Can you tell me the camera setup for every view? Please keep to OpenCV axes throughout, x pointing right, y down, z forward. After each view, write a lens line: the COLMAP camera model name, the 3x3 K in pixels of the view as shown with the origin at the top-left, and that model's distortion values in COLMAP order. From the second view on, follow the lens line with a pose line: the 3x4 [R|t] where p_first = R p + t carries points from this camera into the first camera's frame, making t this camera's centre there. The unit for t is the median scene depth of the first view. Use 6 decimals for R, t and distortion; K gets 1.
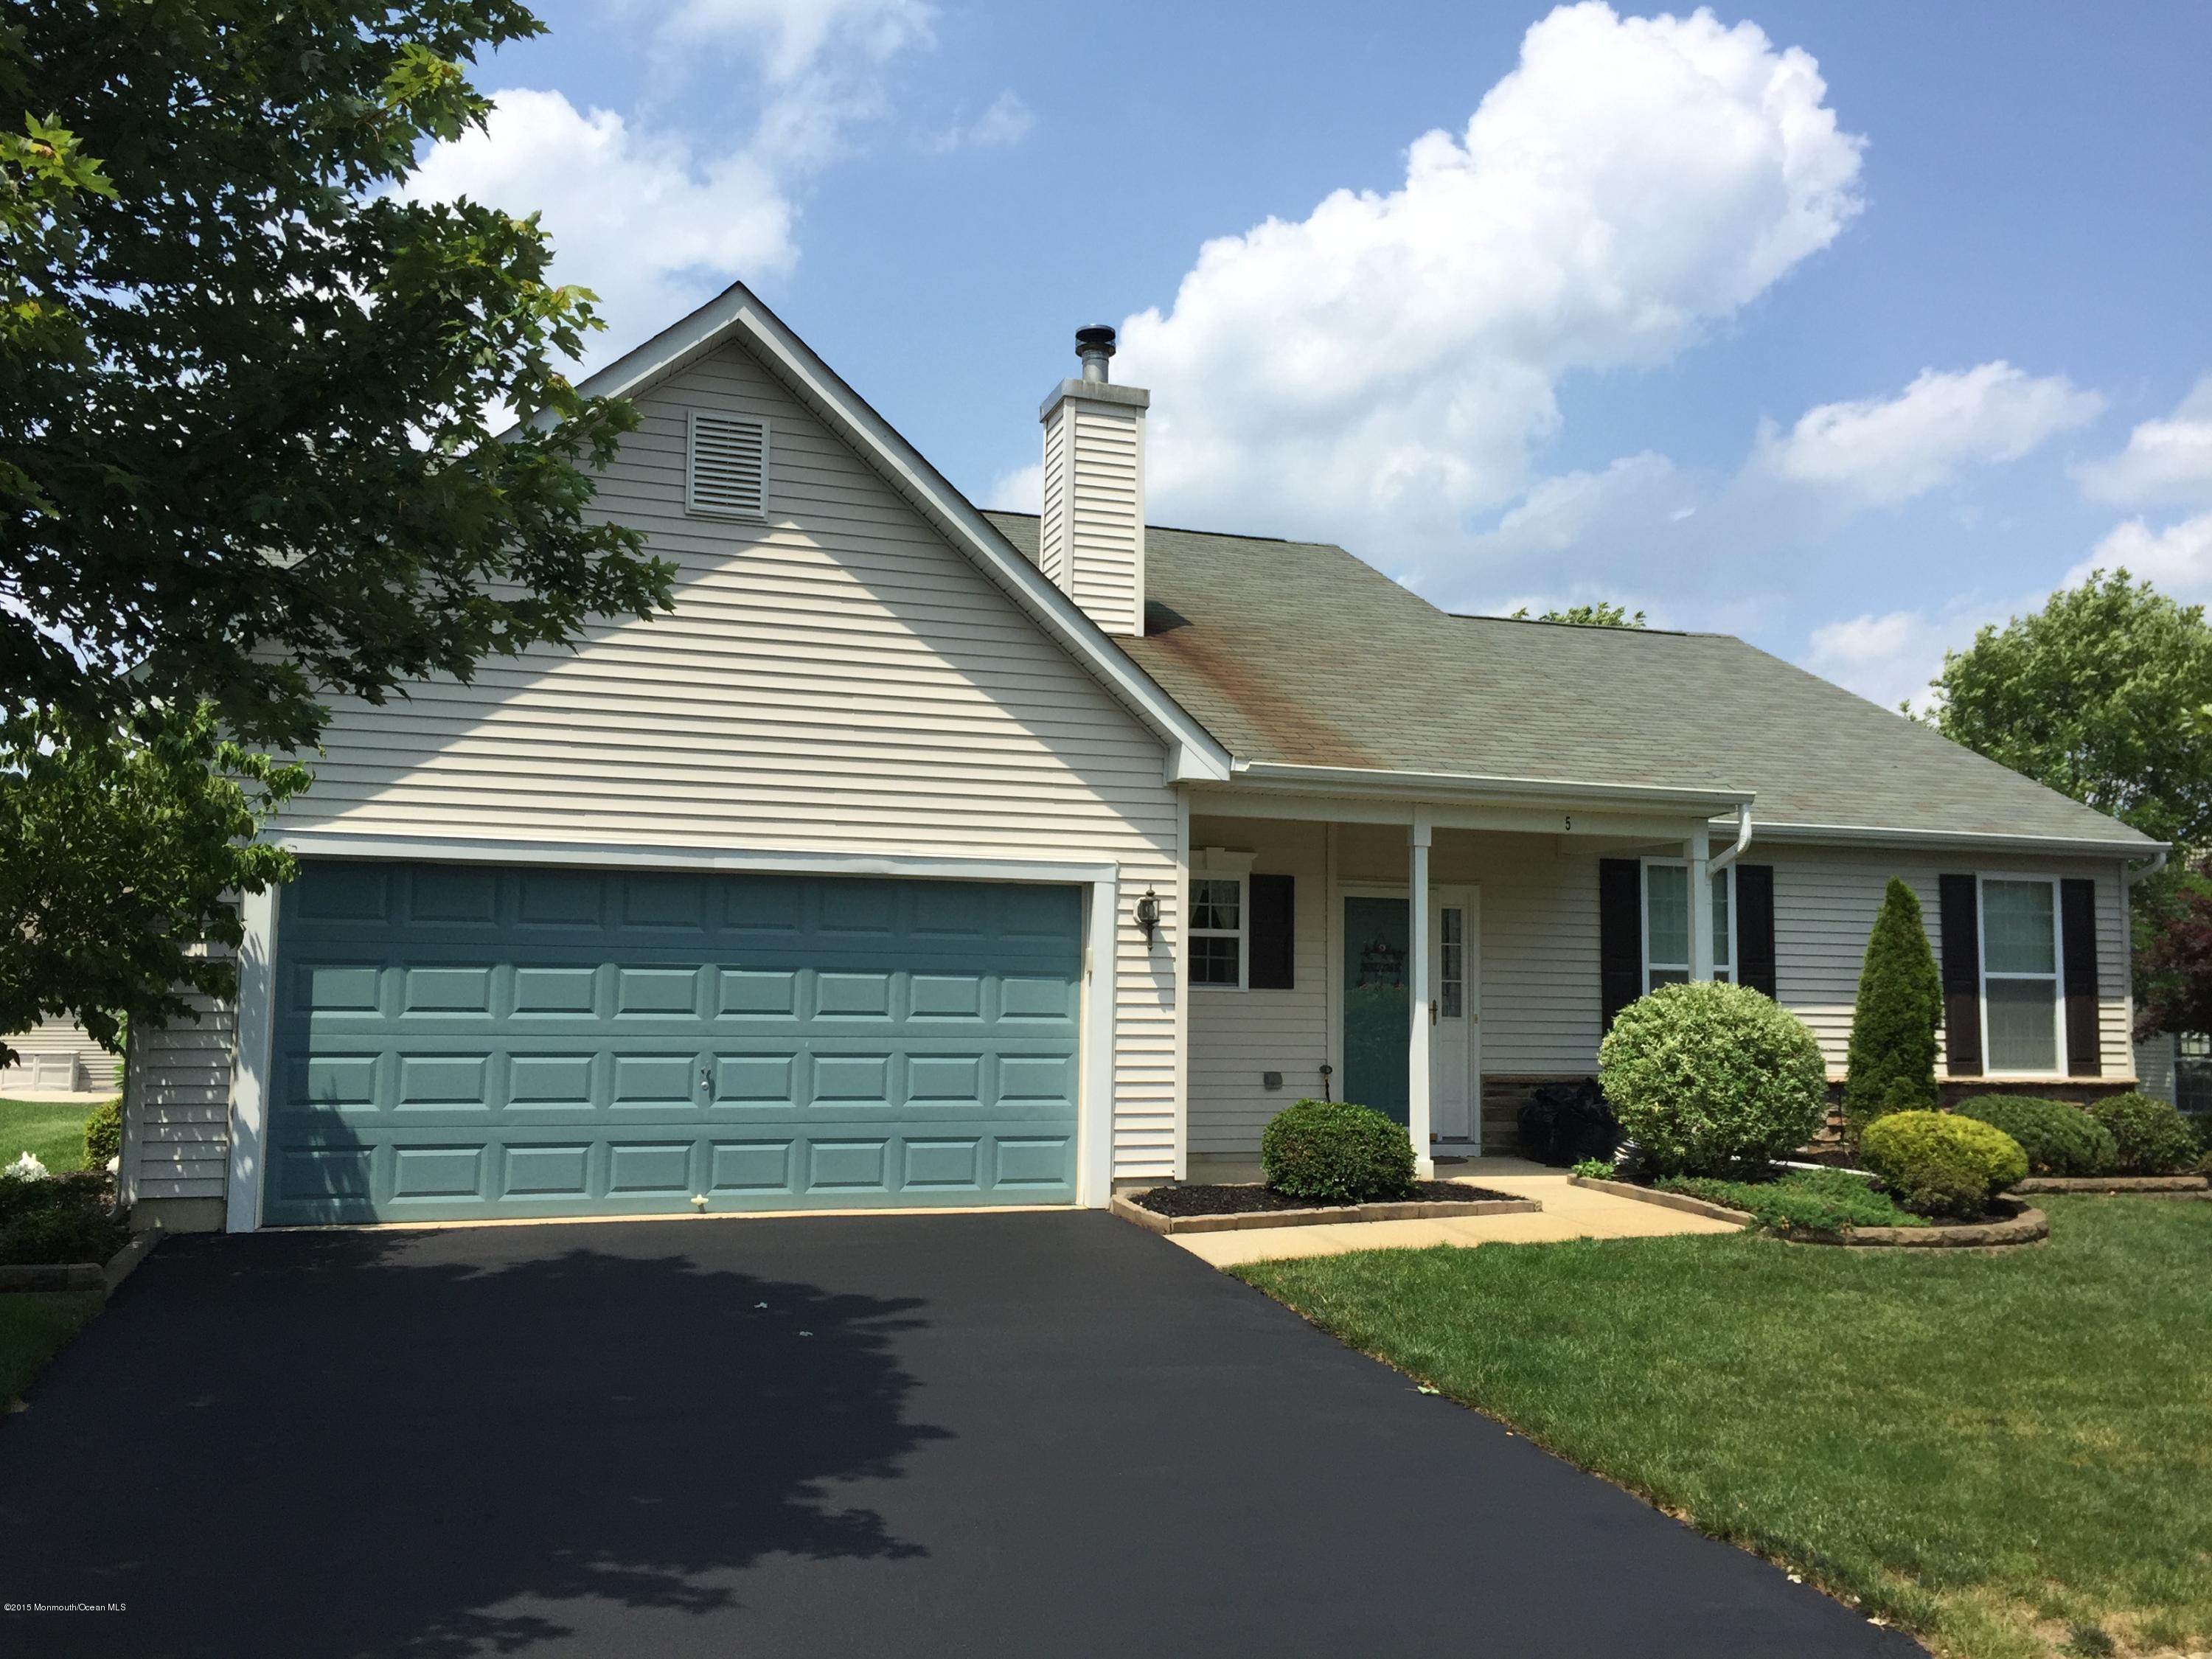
lens RADIAL K [[1869.6, 0, 1106.0], [0, 1869.6, 829.5], [0, 0, 1]] dist [0.102032, -0.155710]
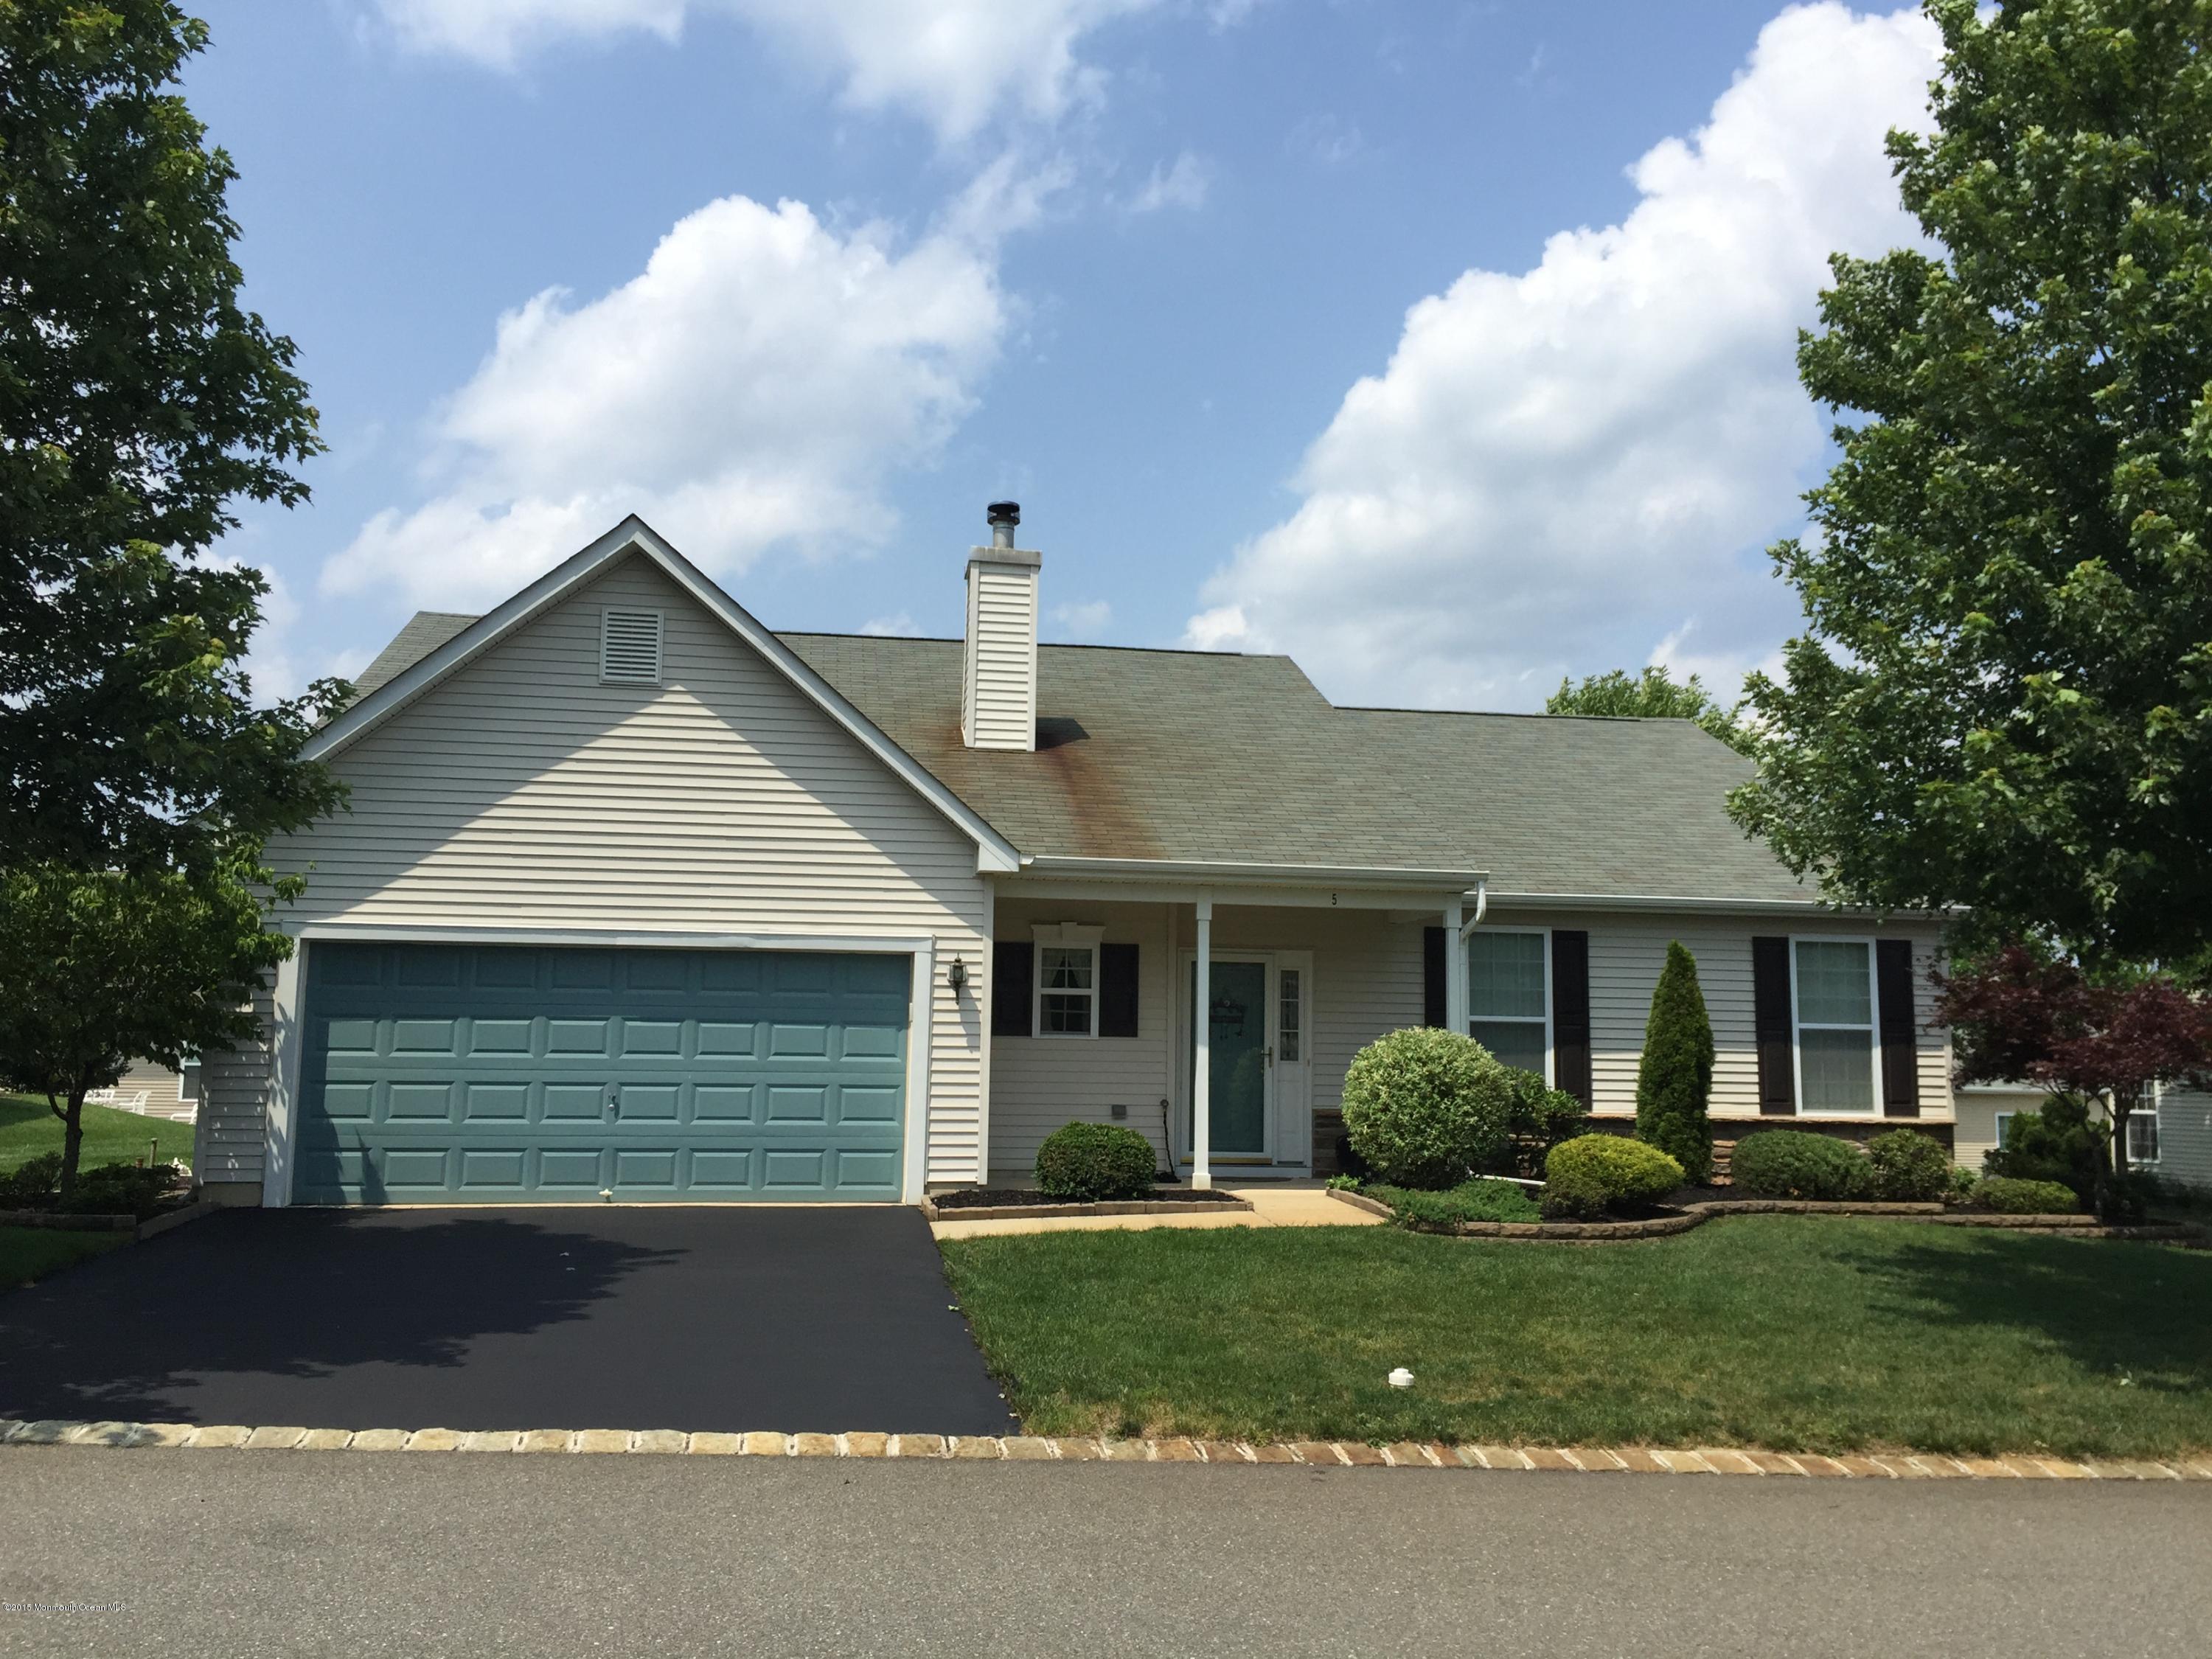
lens RADIAL K [[1869.6, 0, 1106.0], [0, 1869.6, 829.5], [0, 0, 1]] dist [0.102032, -0.155710]
pose [[0.984351, -0.021919, -0.174851, 0.348751], [0.015562, 0.999170, -0.037643, -0.005618], [0.175531, 0.034333, 0.983875, -0.251092]]
